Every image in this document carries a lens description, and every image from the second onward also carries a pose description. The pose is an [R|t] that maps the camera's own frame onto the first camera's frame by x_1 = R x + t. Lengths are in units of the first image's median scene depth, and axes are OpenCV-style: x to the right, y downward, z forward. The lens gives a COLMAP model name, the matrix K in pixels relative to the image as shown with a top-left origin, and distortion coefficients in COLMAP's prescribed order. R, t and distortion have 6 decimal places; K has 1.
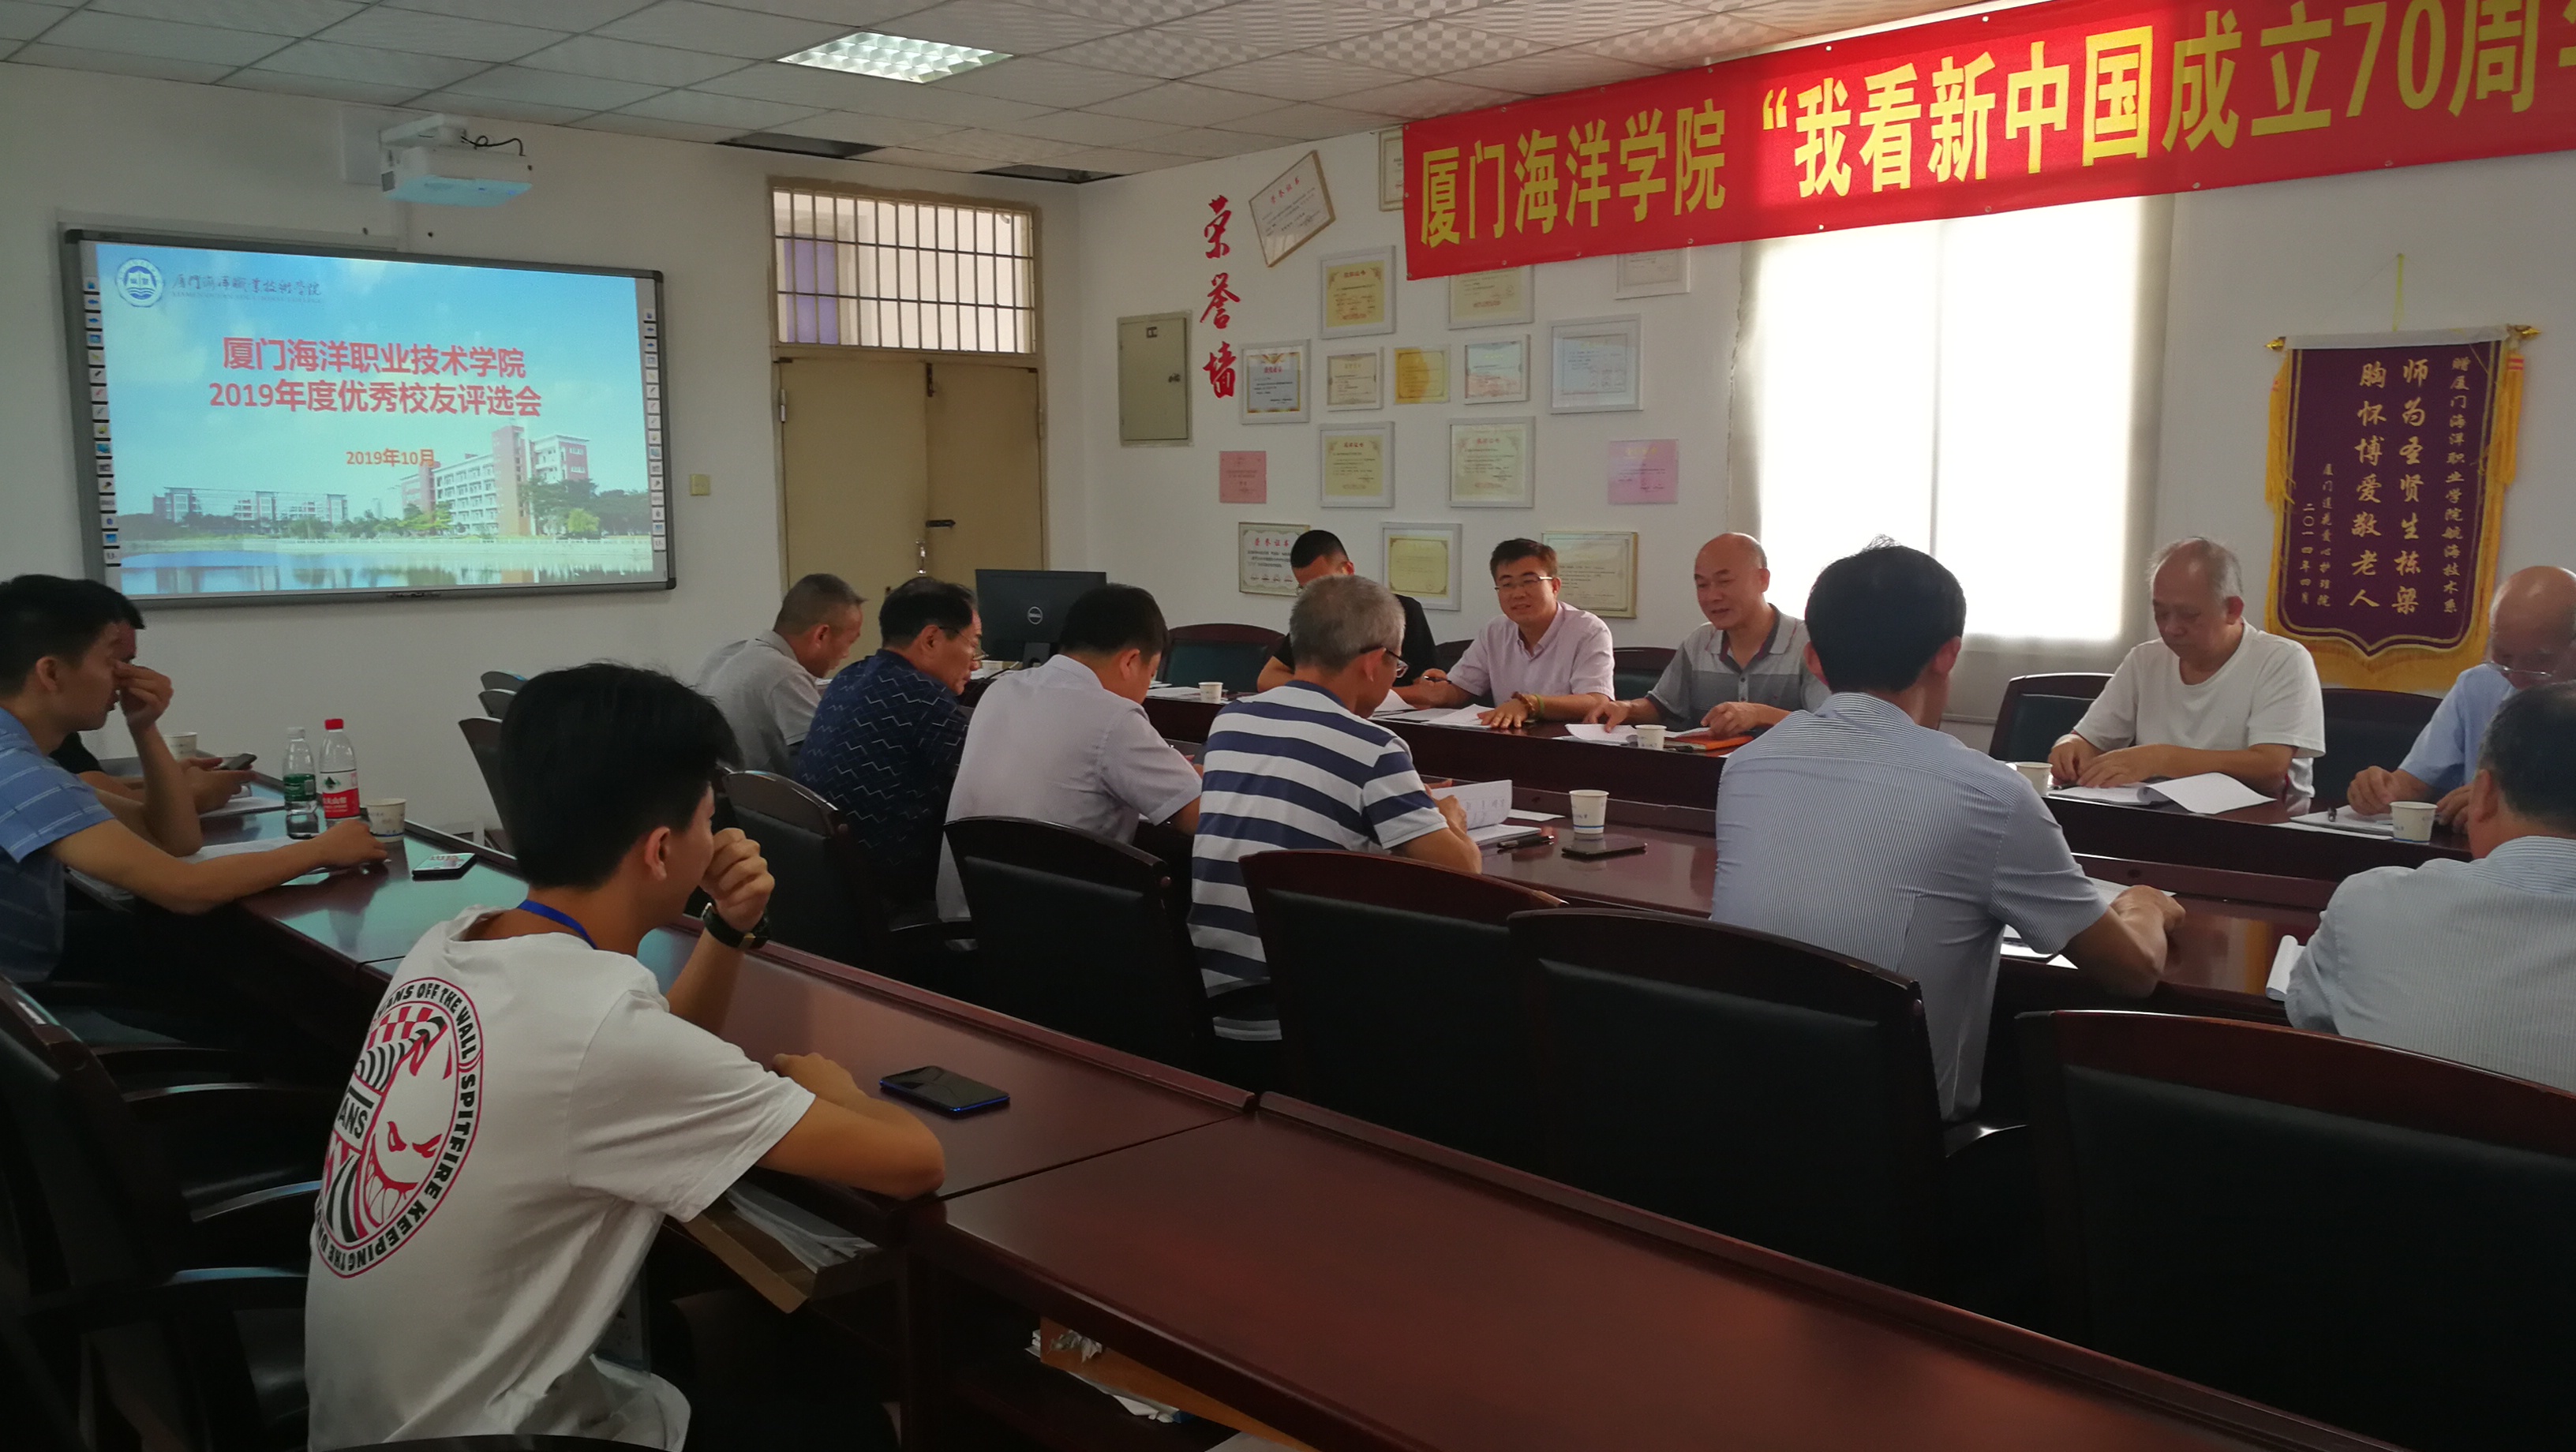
lens RADIAL K [[2061.3, 0, 1287.8], [0, 2061.3, 739.9], [0, 0, 1]] dist [-0.002436, -0.011216]
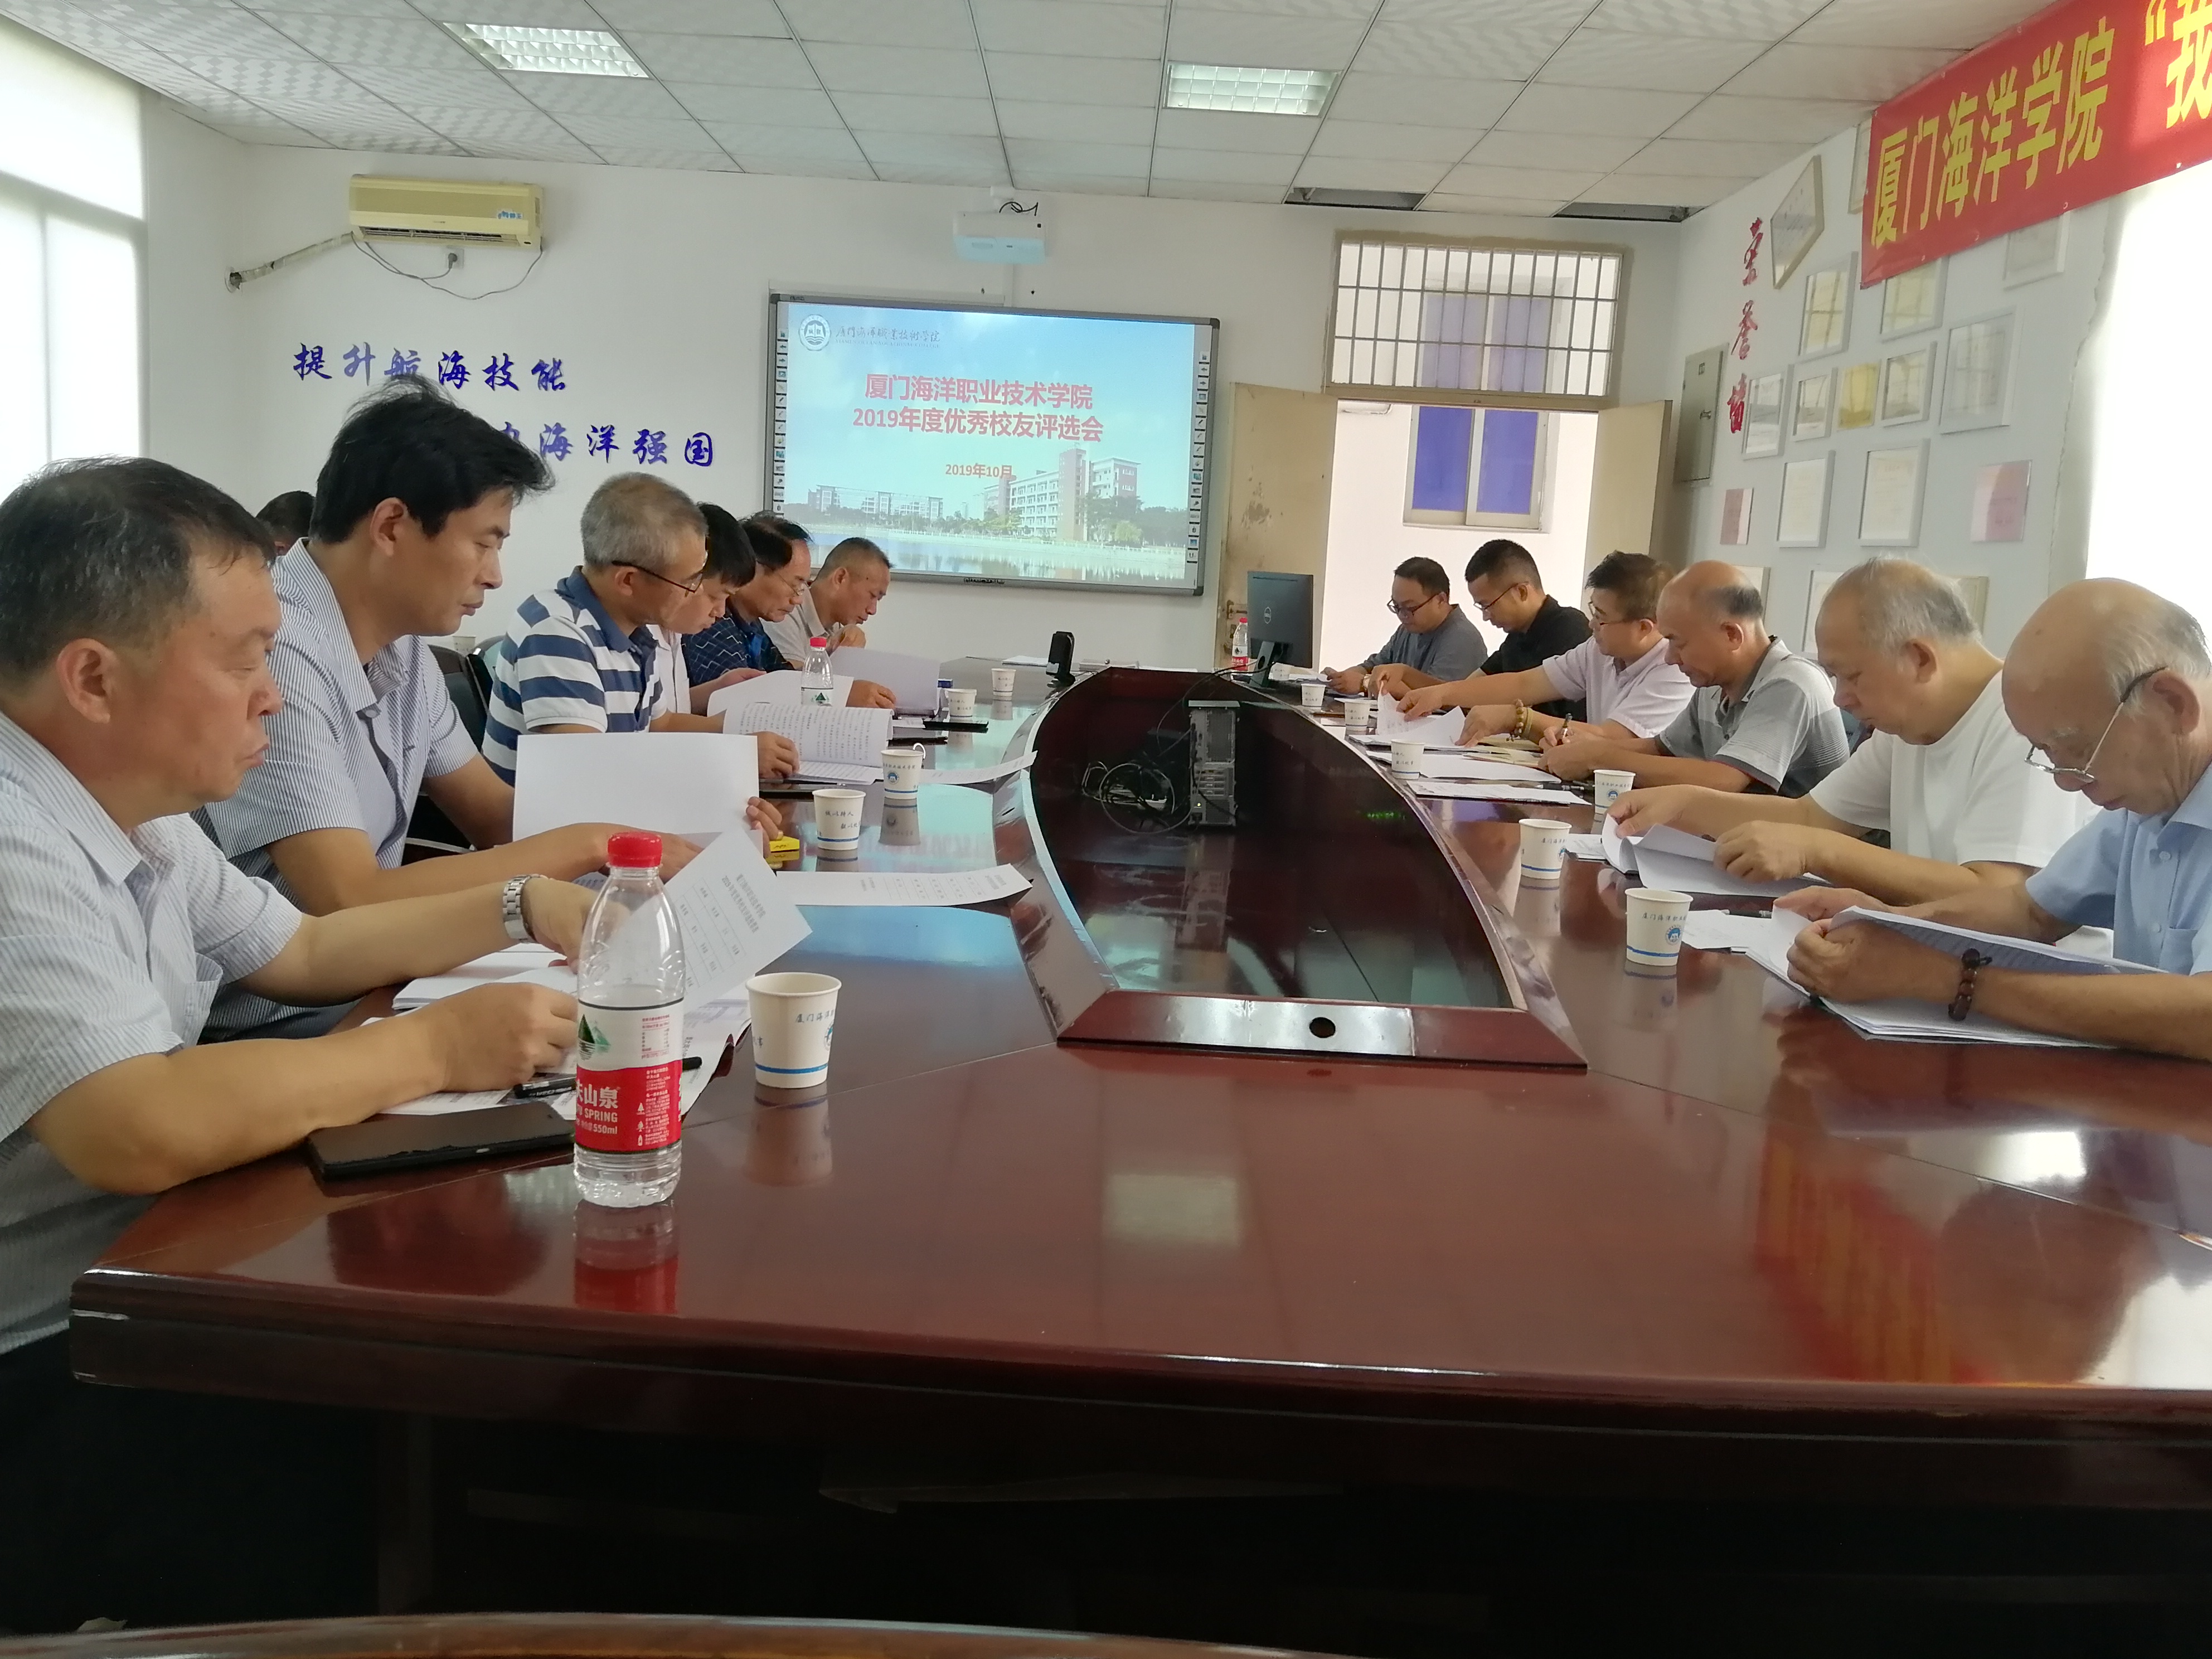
lens RADIAL K [[1836.4, 0, 1106.7], [0, 1836.4, 821.1], [0, 0, 1]] dist [0.018879, -0.004526]
pose [[0.735849, 0.137923, -0.662951, 0.398031], [-0.138133, 0.989025, 0.052438, 0.005562], [0.662907, 0.052988, 0.746824, 0.220634]]
